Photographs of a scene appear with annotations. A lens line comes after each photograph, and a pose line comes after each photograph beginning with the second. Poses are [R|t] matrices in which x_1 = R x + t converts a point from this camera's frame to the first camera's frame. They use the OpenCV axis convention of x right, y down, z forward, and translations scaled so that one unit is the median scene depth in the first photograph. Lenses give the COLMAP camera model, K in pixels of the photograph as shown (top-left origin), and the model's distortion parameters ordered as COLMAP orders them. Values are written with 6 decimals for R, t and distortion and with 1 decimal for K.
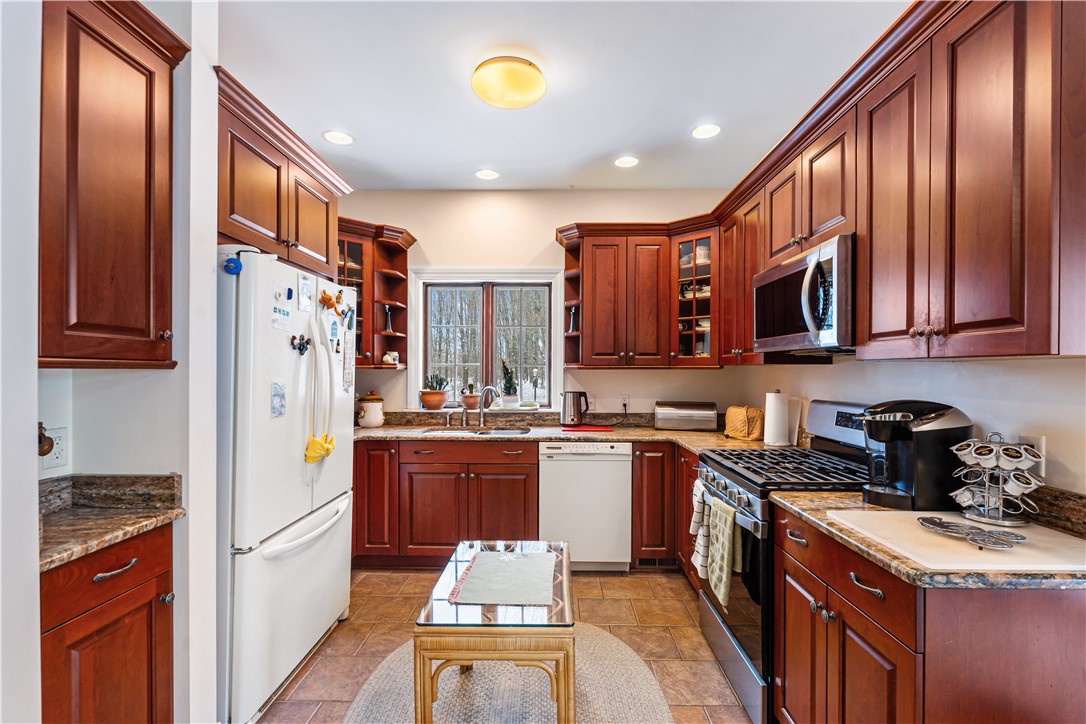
lens RADIAL K [[488.5, 0, 536.3], [0, 488.5, 369.9], [0, 0, 1]] dist [-0.002564, 0.000852]
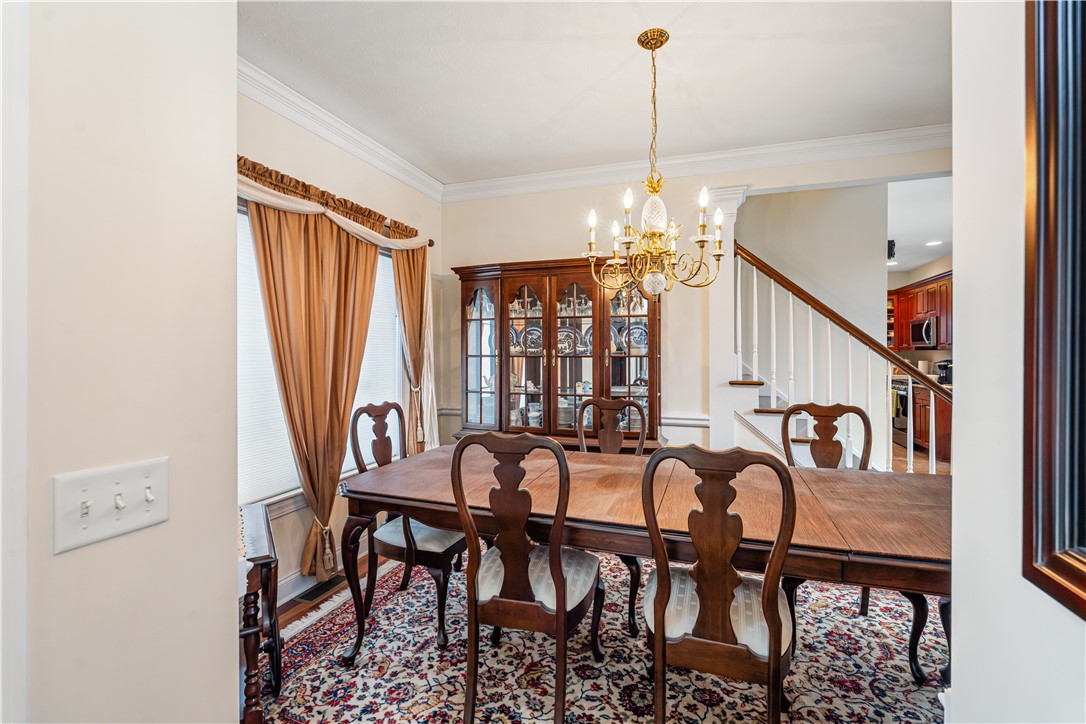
lens RADIAL K [[488.5, 0, 544.8], [0, 488.5, 357.2], [0, 0, 1]] dist [-0.002564, 0.000852]
pose [[0.958025, -0.000401, -0.286684, -0.620923], [0.002300, 0.999978, 0.006286, 0.003640], [0.286675, -0.006682, 0.958005, -1.856330]]
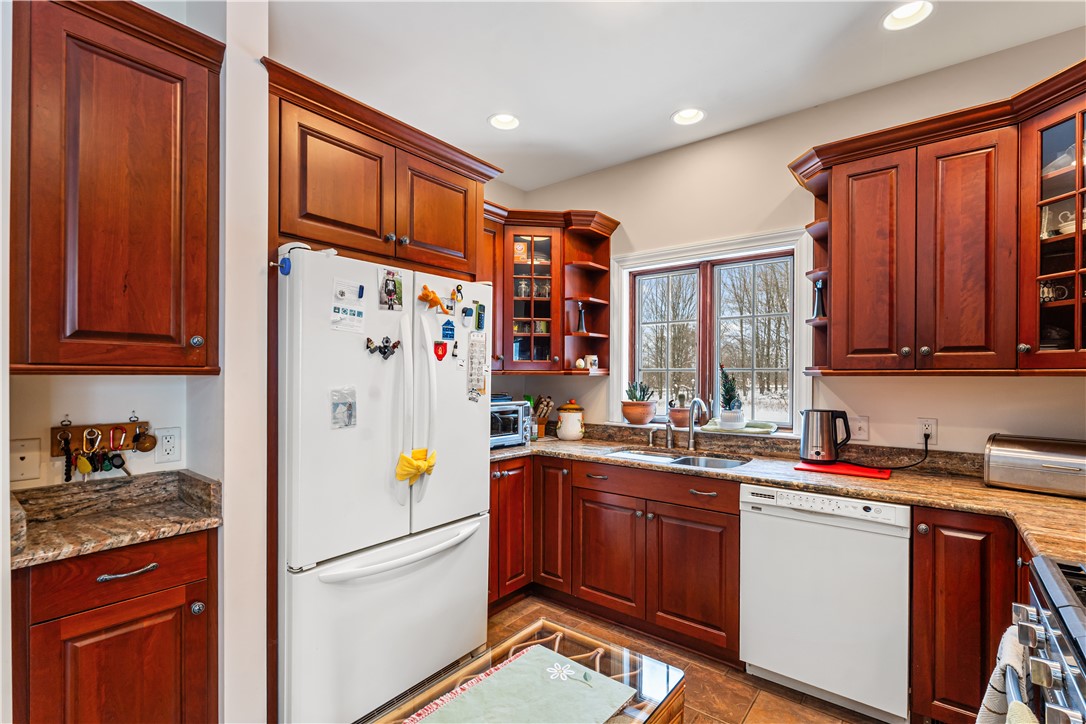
lens RADIAL K [[488.5, 0, 545.7], [0, 488.5, 375.0], [0, 0, 1]] dist [-0.002564, 0.000852]
pose [[0.805314, 0.000465, -0.592849, 0.189215], [-0.001273, 0.999999, -0.000946, -0.001116], [0.592848, 0.001516, 0.805313, 0.296582]]
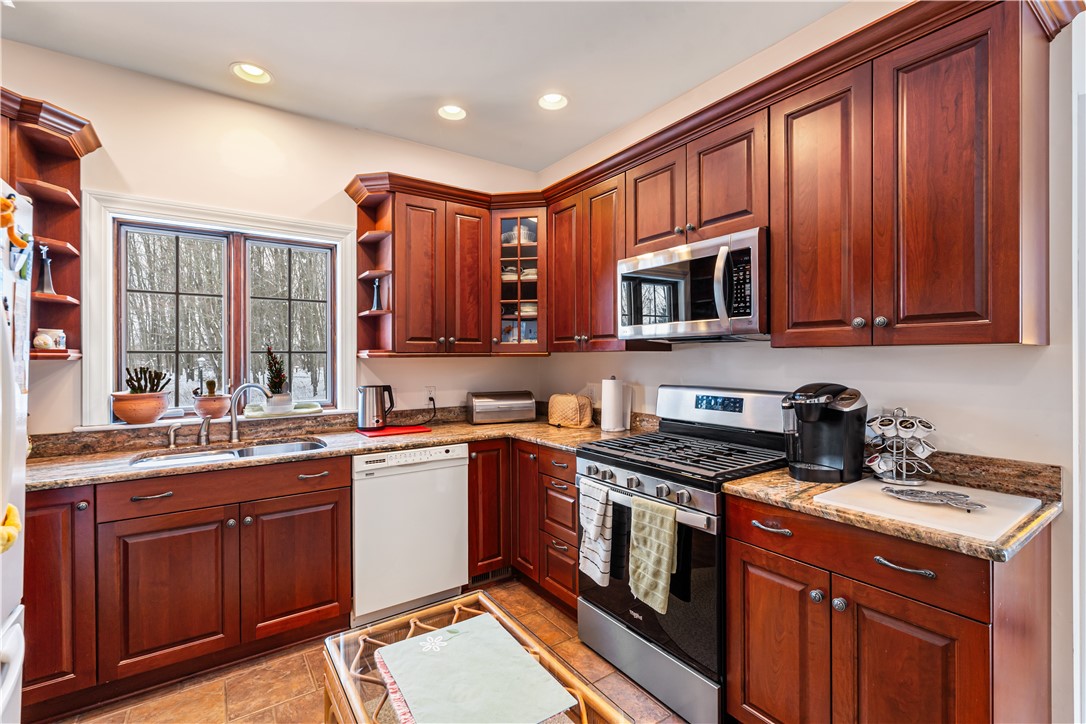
lens RADIAL K [[488.5, 0, 538.3], [0, 488.5, 355.7], [0, 0, 1]] dist [-0.002564, 0.000852]
pose [[0.805892, -0.005159, 0.592041, -0.206542], [0.006524, 0.999979, -0.000166, -0.002494], [-0.592027, 0.003996, 0.805908, 0.238083]]
